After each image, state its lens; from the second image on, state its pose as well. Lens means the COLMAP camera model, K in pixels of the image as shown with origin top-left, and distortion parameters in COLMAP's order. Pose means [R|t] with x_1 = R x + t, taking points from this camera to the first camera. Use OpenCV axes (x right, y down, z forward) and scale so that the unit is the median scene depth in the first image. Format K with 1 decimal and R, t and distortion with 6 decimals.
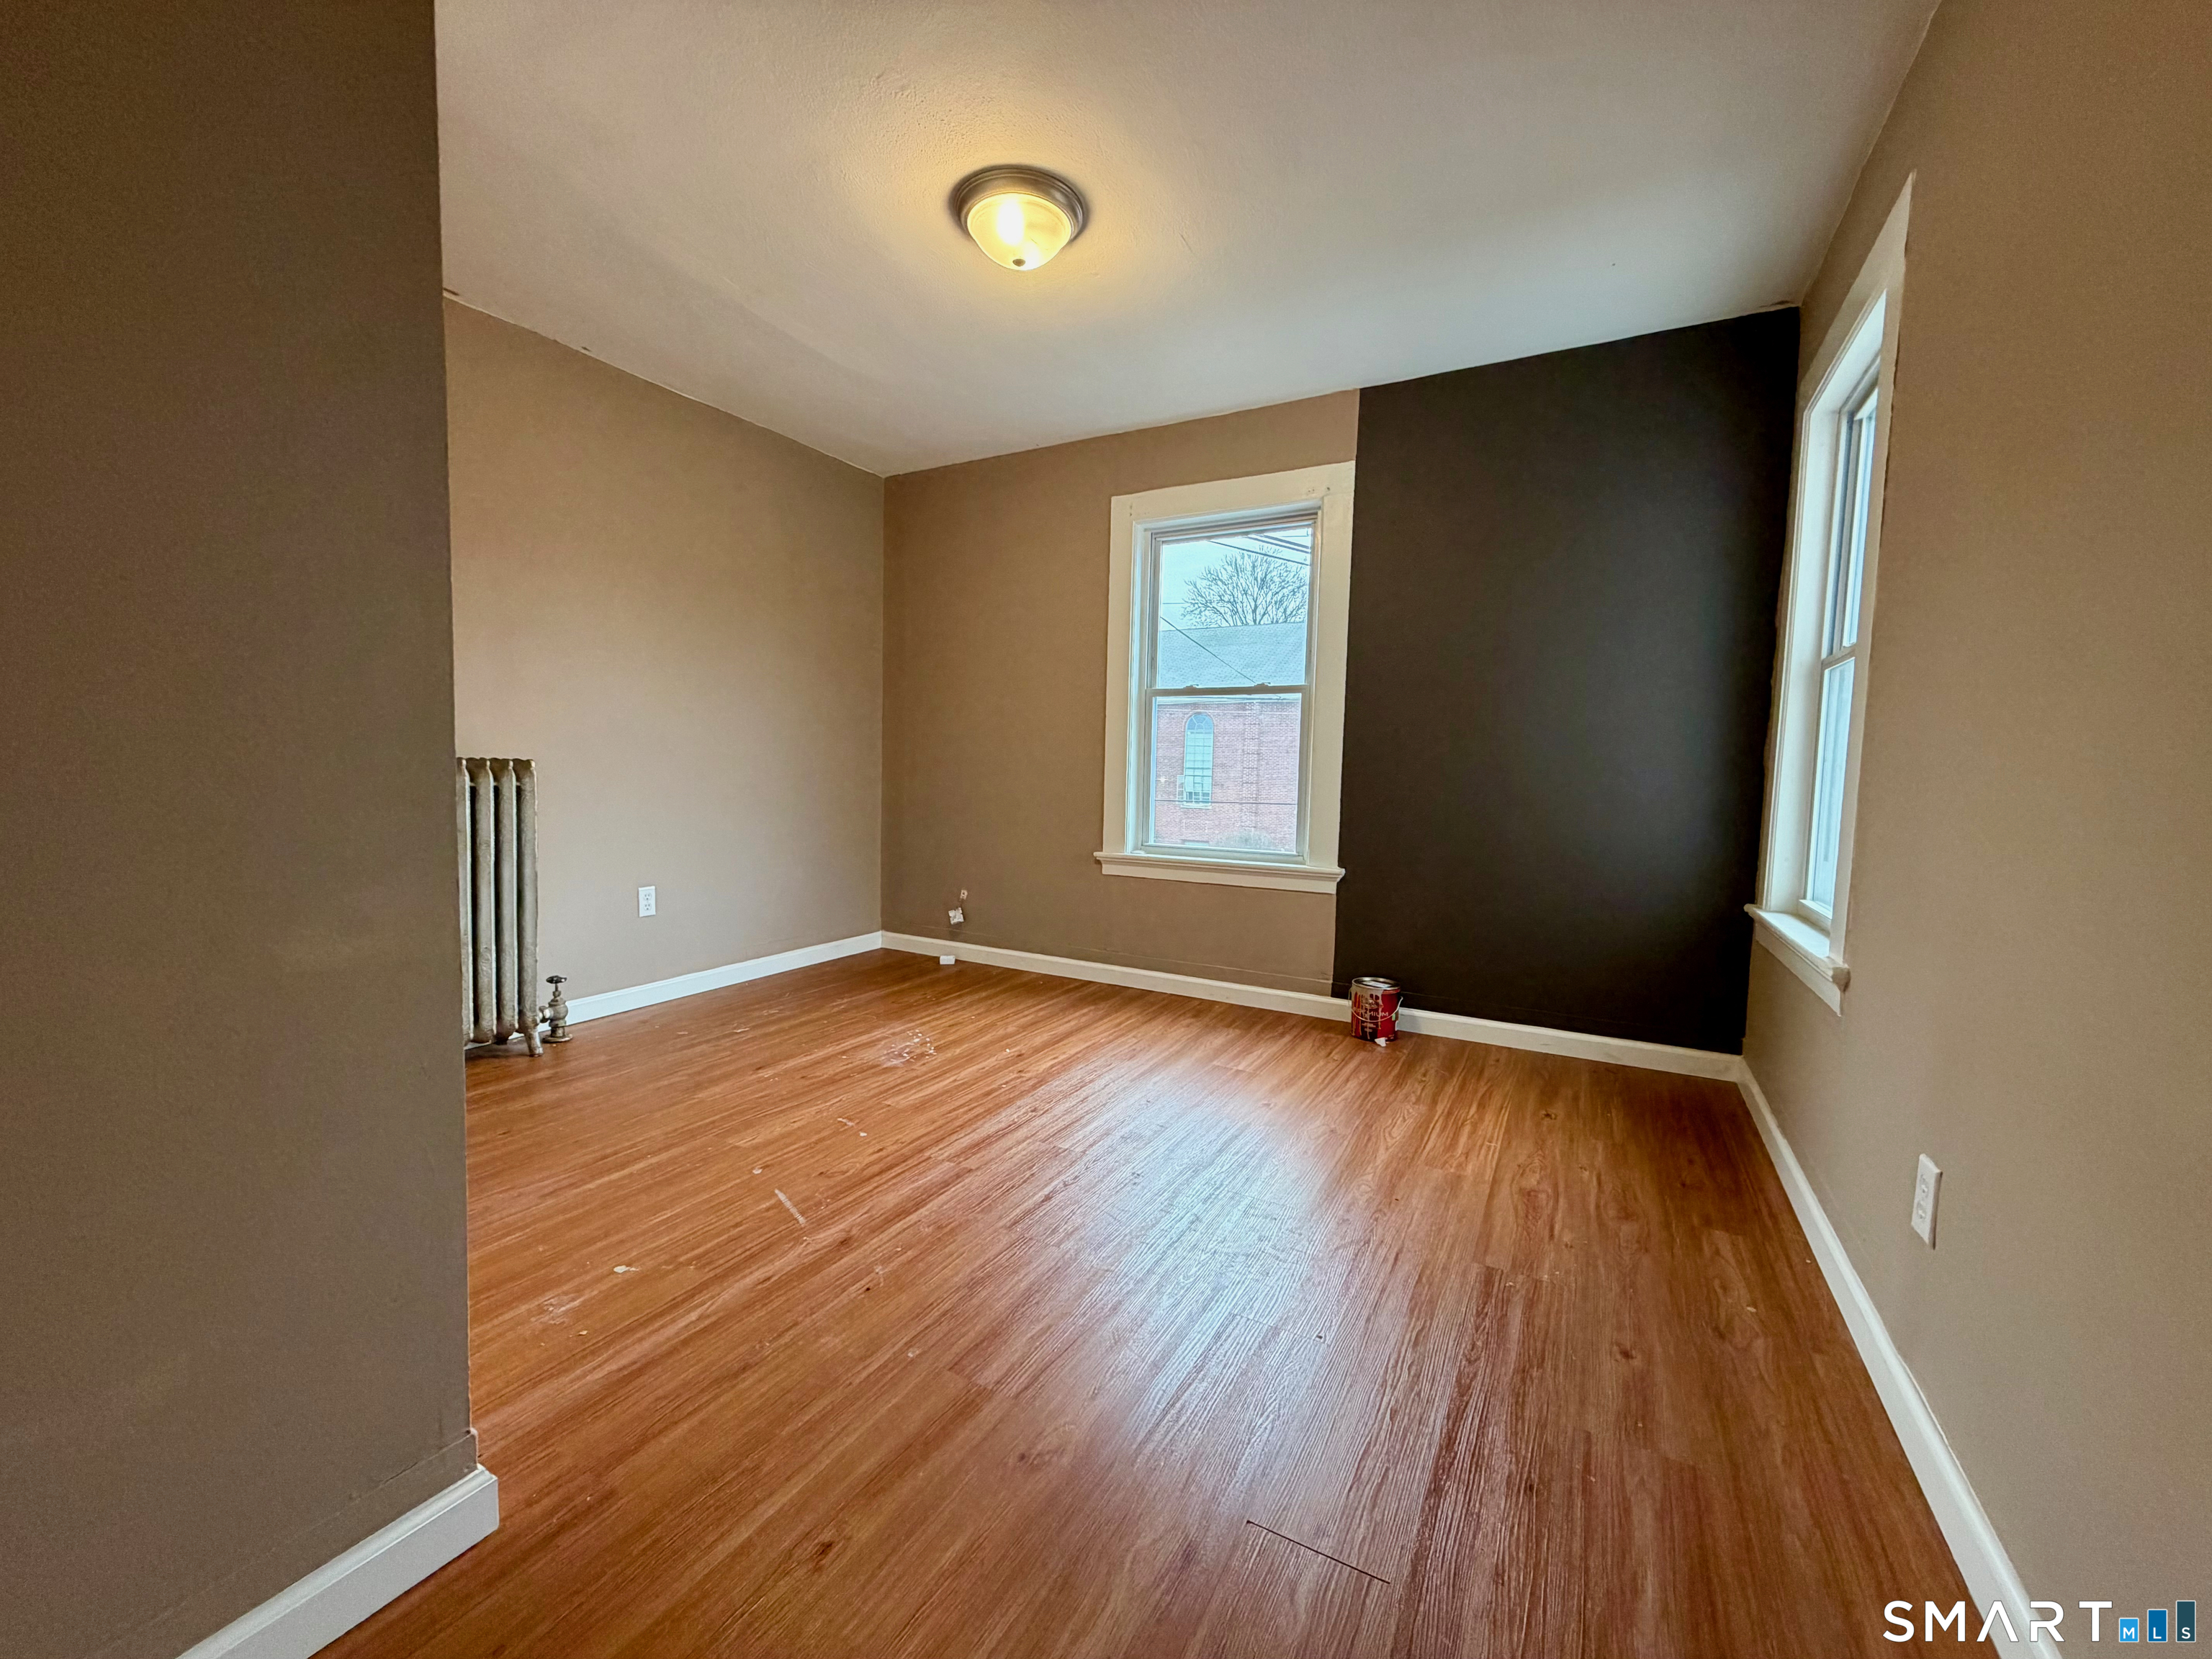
lens RADIAL K [[881.3, 0, 1100.6], [0, 881.3, 833.8], [0, 0, 1]] dist [-0.000505, 0.000774]
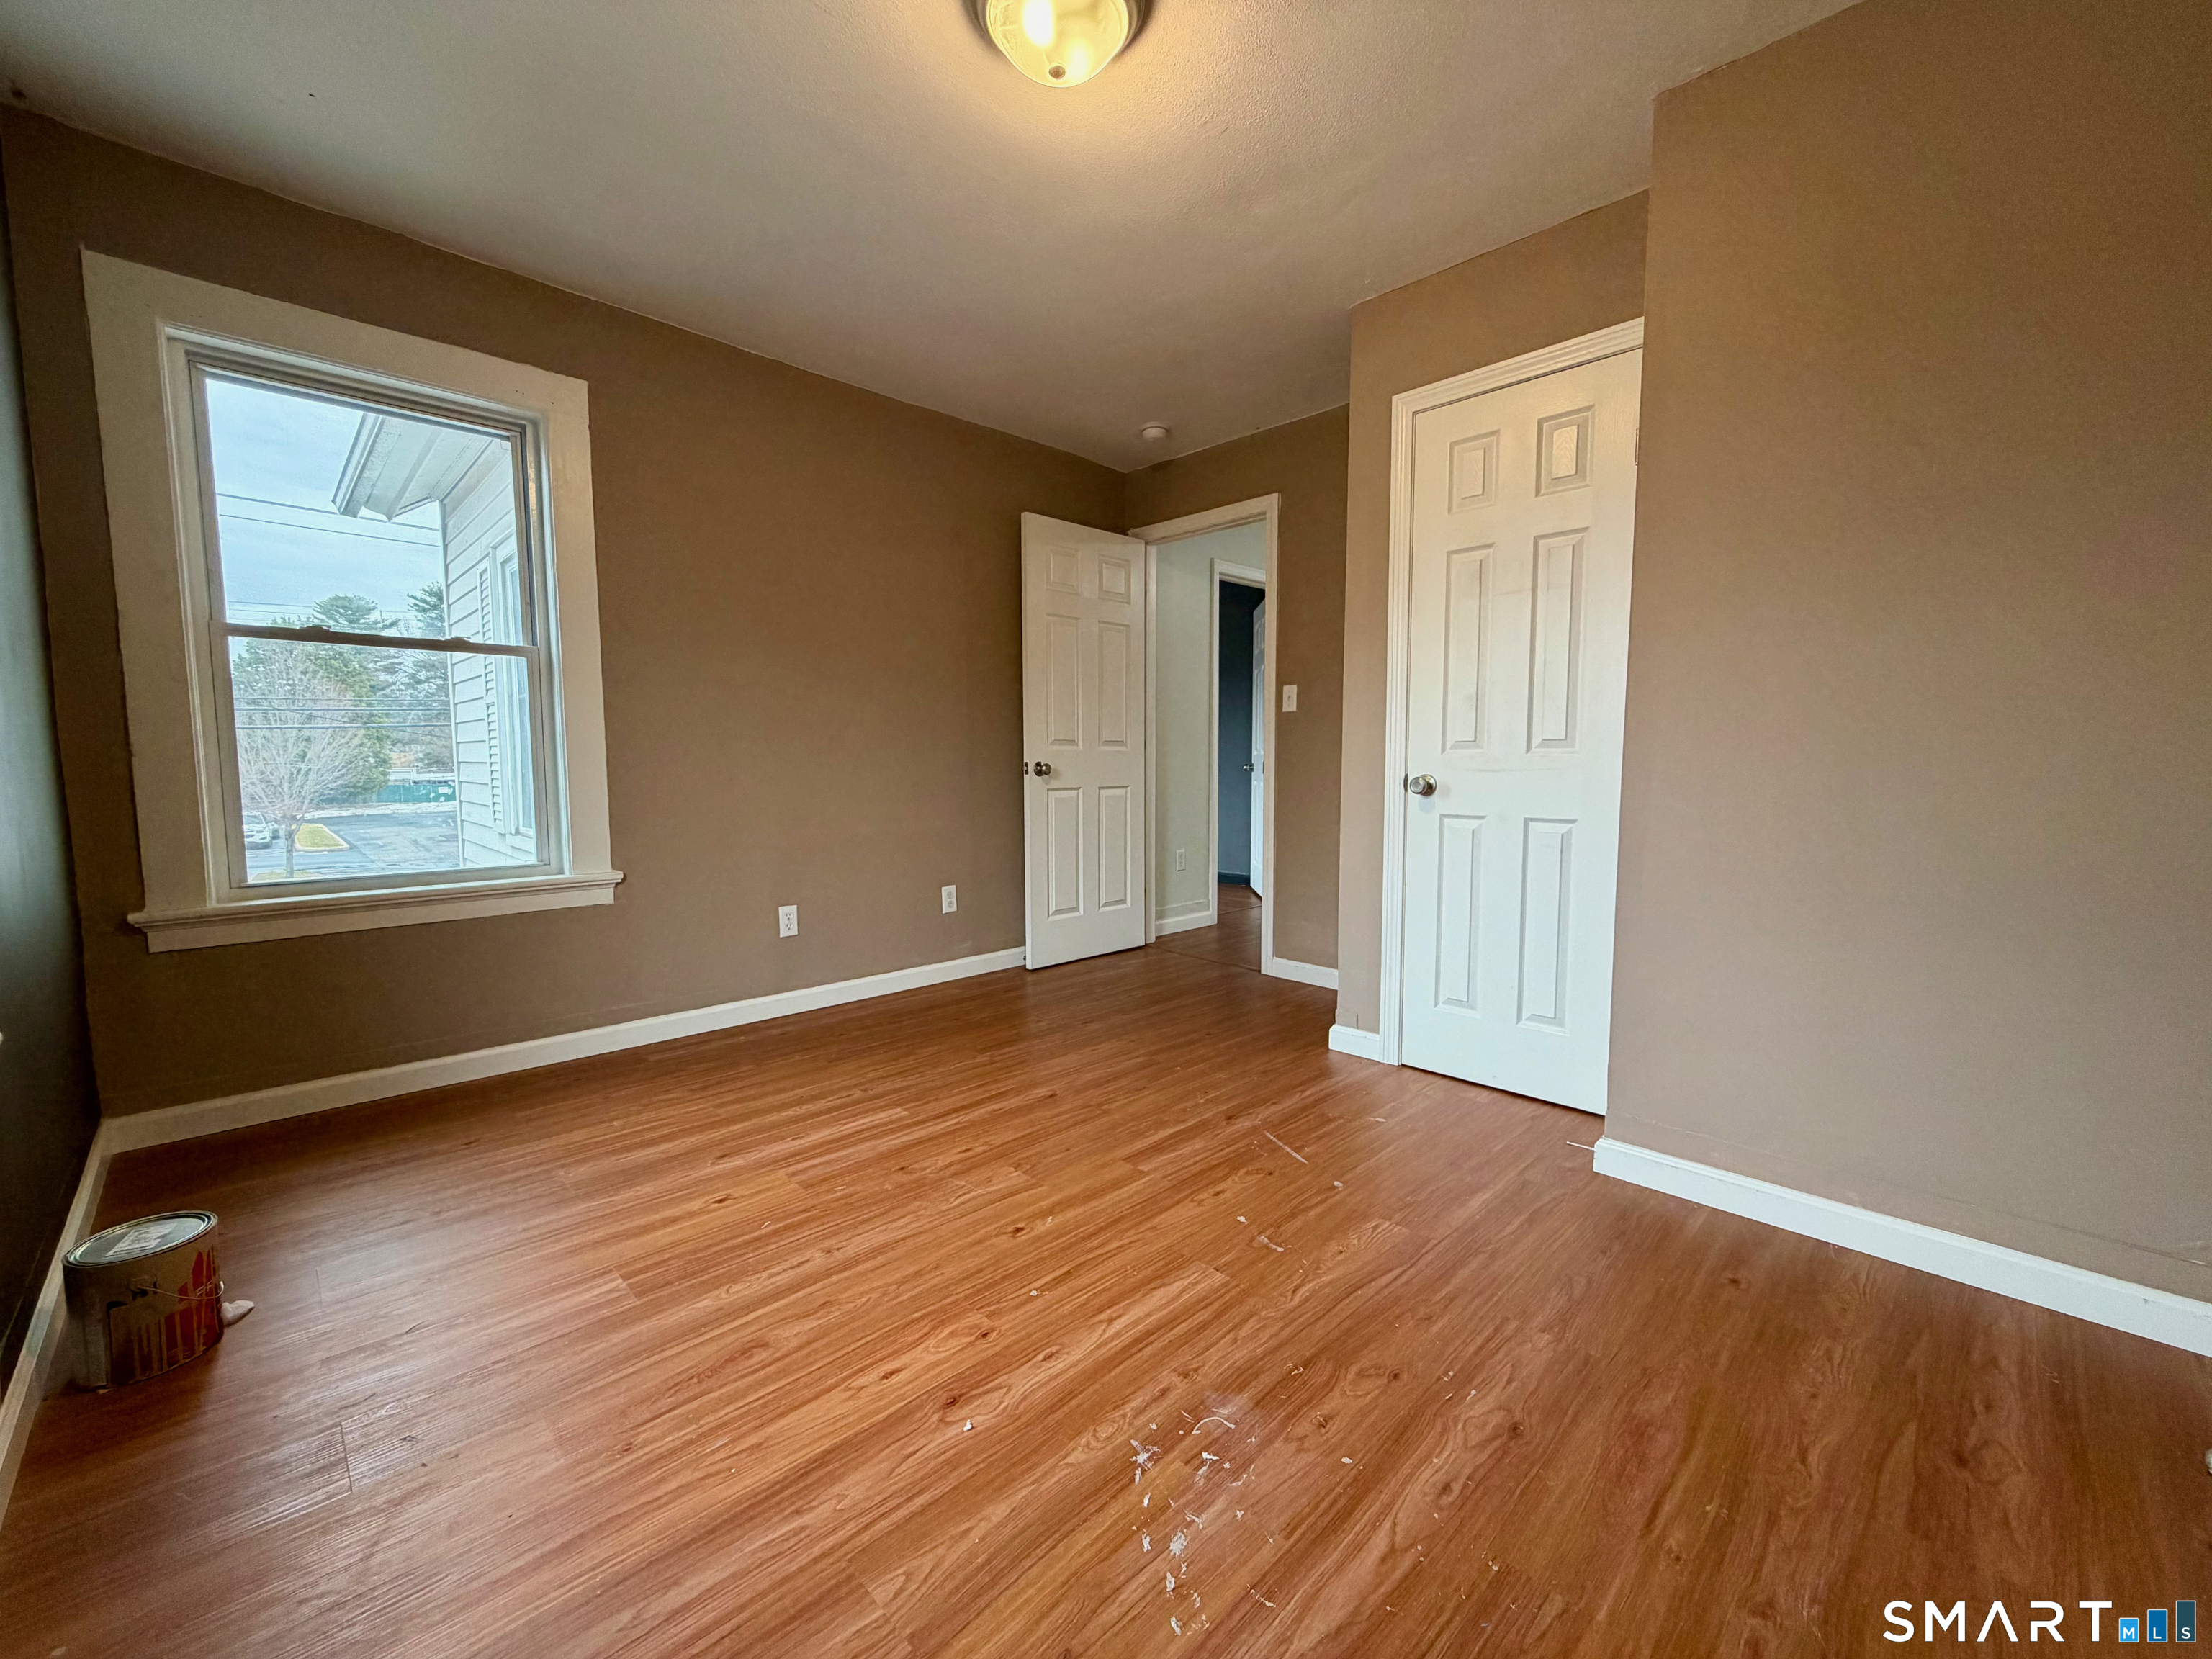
lens RADIAL K [[878.6, 0, 1096.6], [0, 878.6, 832.1], [0, 0, 1]] dist [0.001964, 0.000112]
pose [[-0.956886, -0.045519, 0.286875, -0.287138], [0.000368, 0.987454, 0.157907, -0.109818], [-0.290464, 0.151205, -0.944864, 1.404362]]
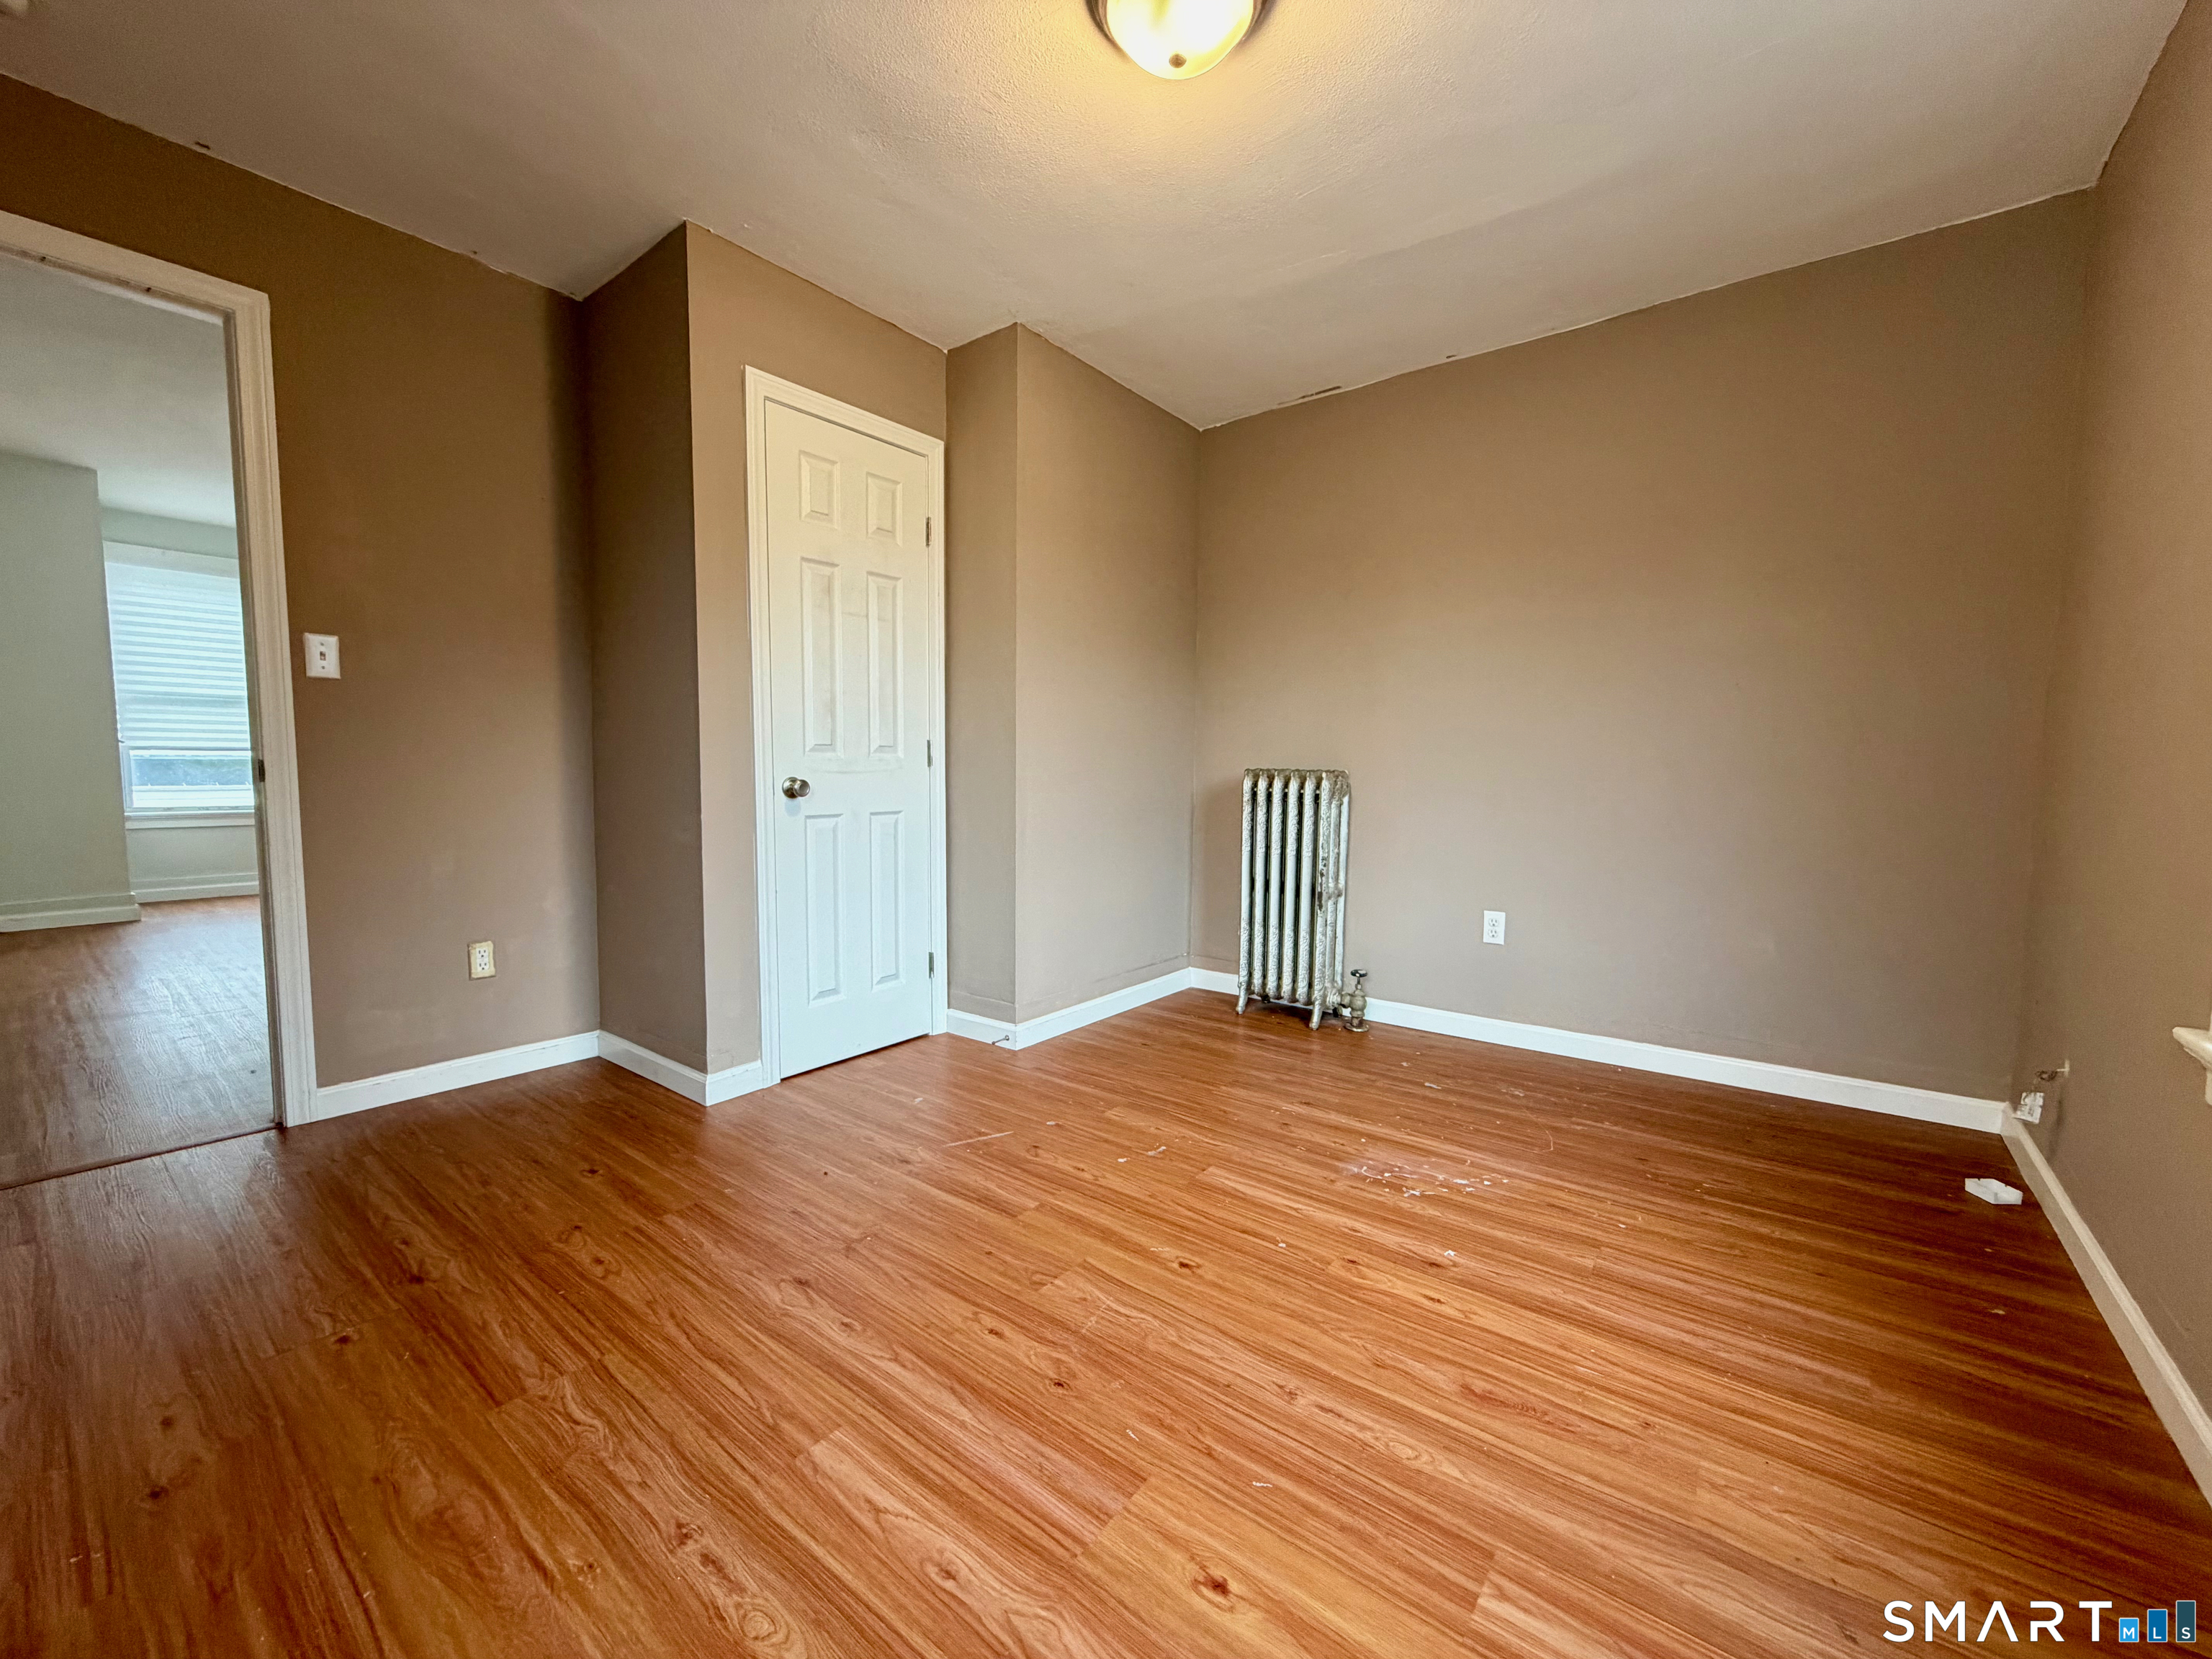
lens RADIAL K [[881.3, 0, 1100.6], [0, 881.3, 833.8], [0, 0, 1]] dist [-0.000505, 0.000774]
pose [[-0.153481, 0.052158, -0.986774, 0.517445], [-0.086186, 0.994094, 0.065950, -0.052123], [0.984386, 0.095168, -0.148079, 0.871089]]
